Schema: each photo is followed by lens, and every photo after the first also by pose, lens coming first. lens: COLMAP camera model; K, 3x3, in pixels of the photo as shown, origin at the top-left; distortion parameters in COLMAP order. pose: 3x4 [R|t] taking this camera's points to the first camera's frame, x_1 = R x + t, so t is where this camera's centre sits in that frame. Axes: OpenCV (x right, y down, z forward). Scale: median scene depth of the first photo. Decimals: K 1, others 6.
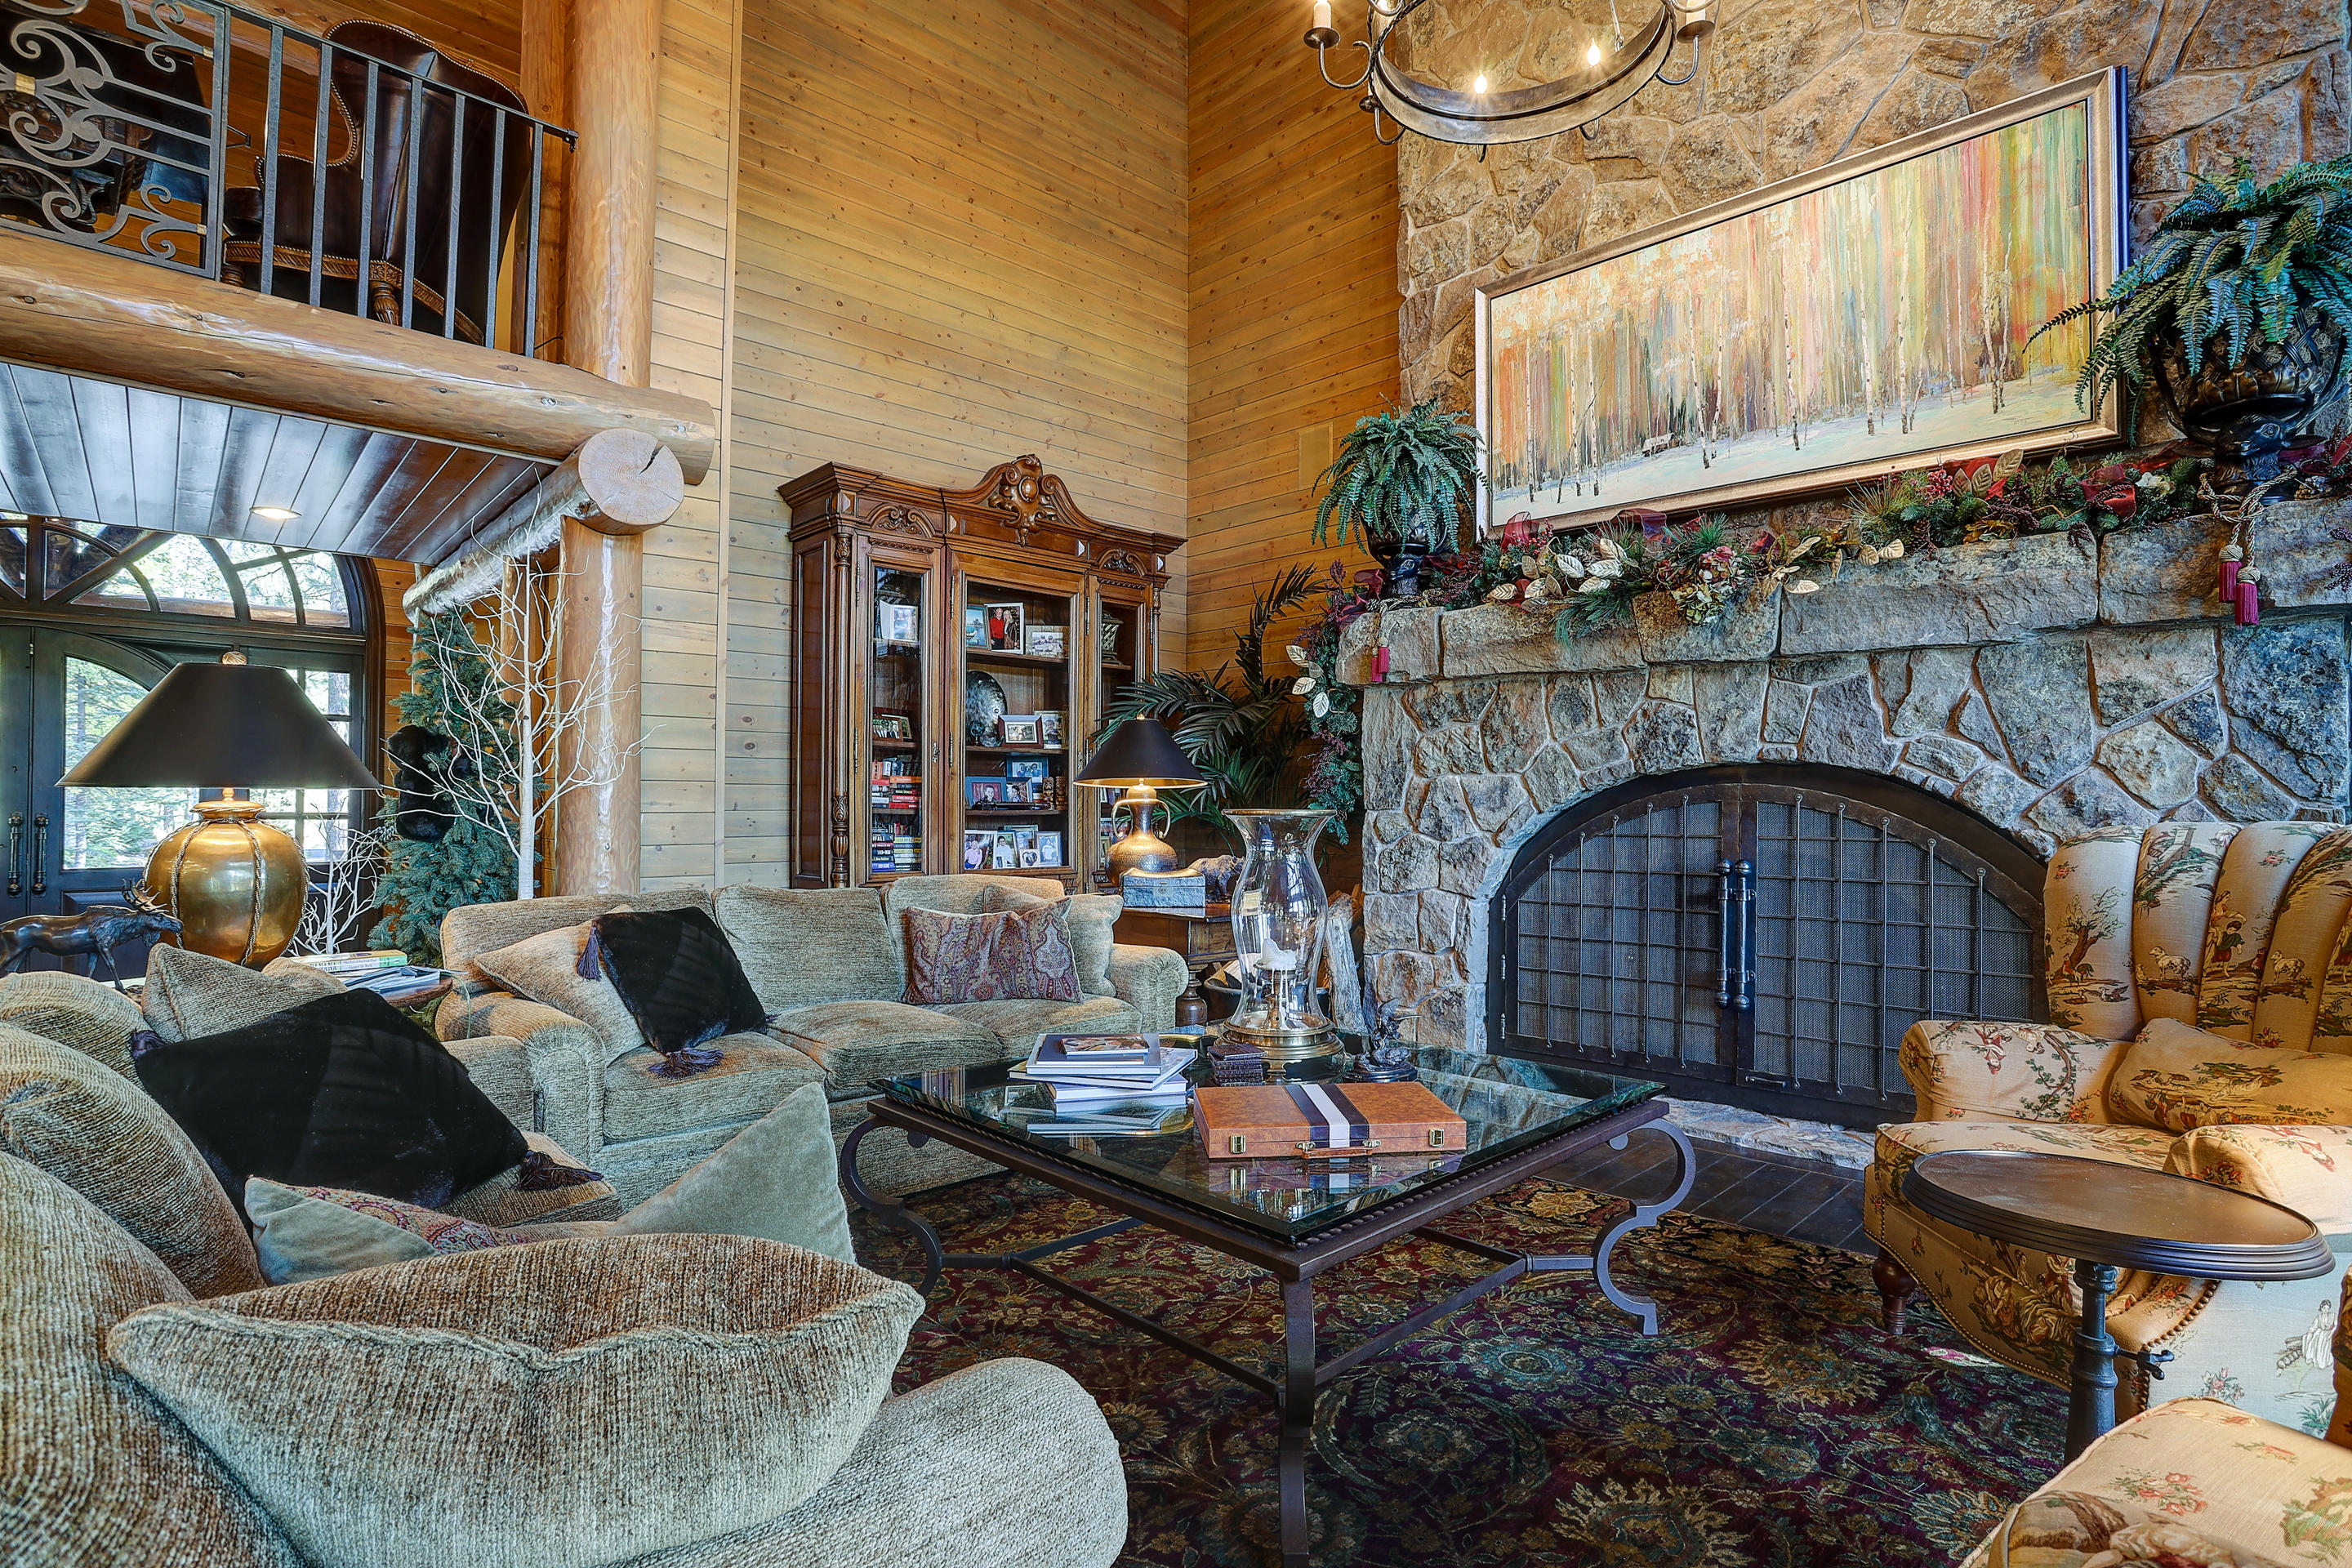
lens RADIAL K [[1124.2, 0, 1196.8], [0, 1124.2, 793.0], [0, 0, 1]] dist [-0.067724, 0.022329]
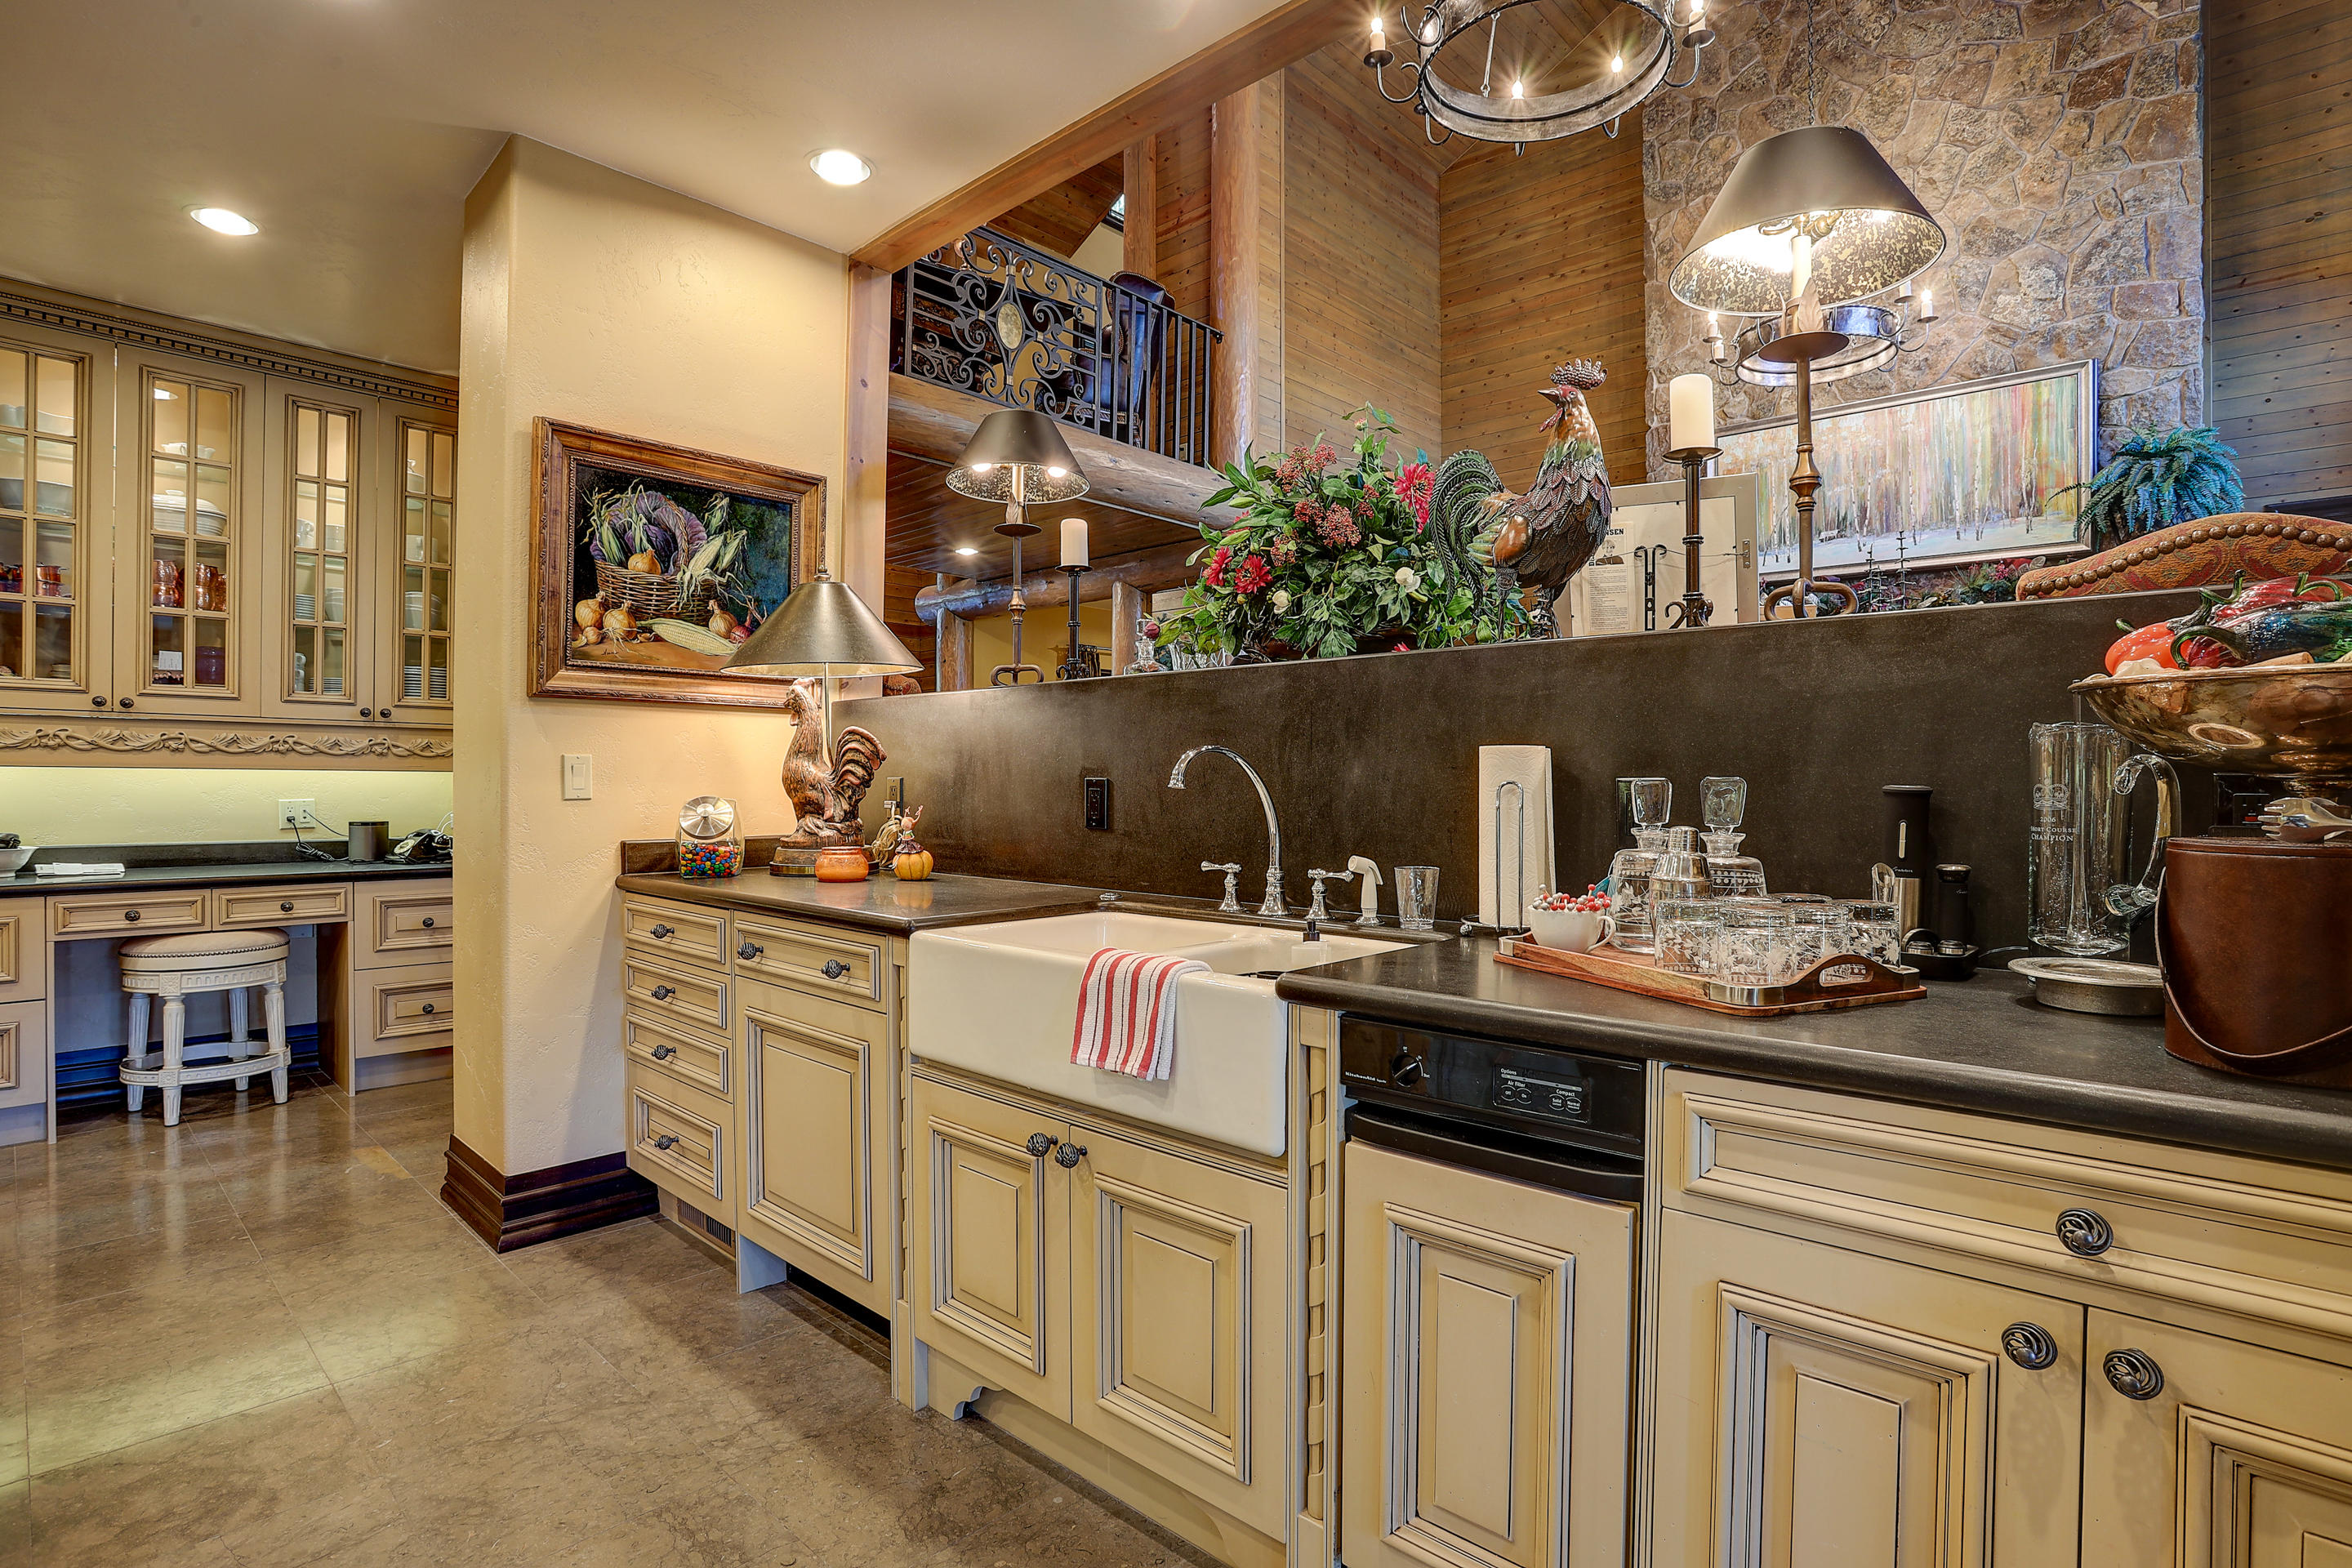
lens RADIAL K [[1140.0, 0, 1195.3], [0, 1140.0, 791.0], [0, 0, 1]] dist [-0.075761, 0.031417]
pose [[0.998064, 0.002594, 0.062147, -0.723146], [-0.003256, 0.999939, 0.010551, 0.073750], [-0.062116, -0.010733, 0.998011, -0.723176]]
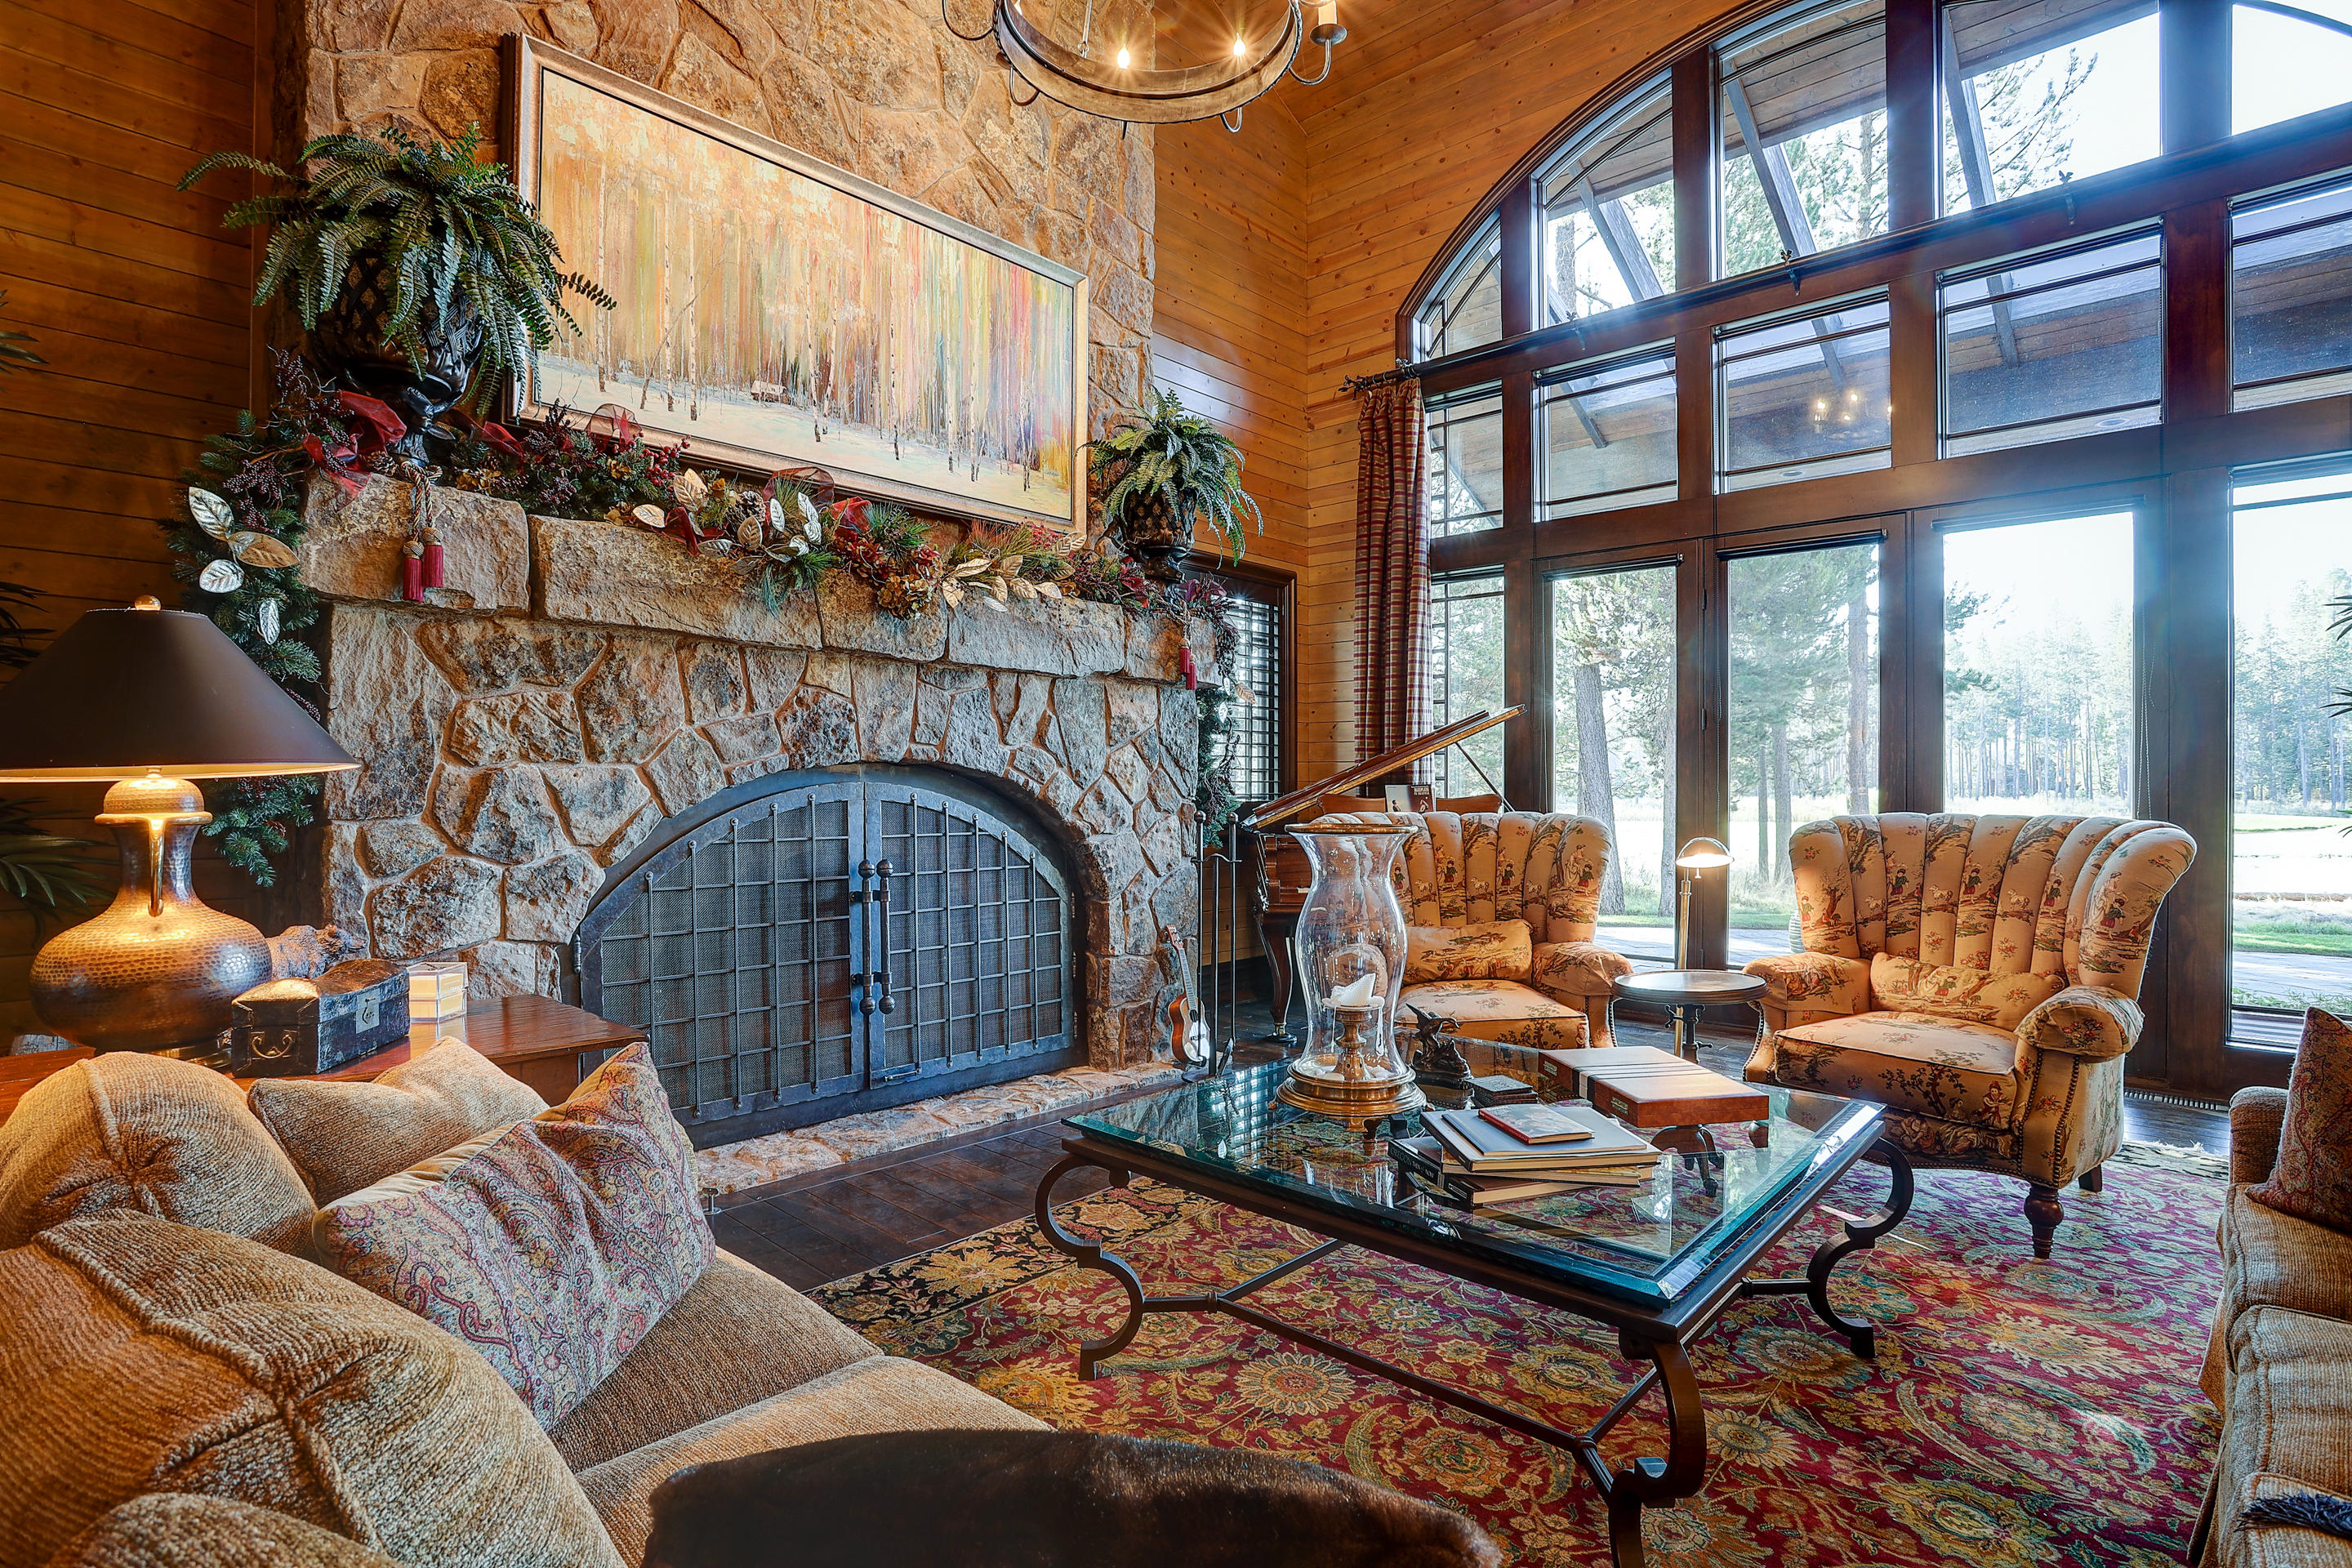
lens RADIAL K [[1140.0, 0, 1195.3], [0, 1140.0, 791.0], [0, 0, 1]] dist [-0.075761, 0.031417]
pose [[-0.033162, -0.003865, 0.999443, -0.508728], [-0.010408, 0.999940, 0.003522, -0.007417], [-0.999396, -0.010285, -0.033200, 0.731316]]
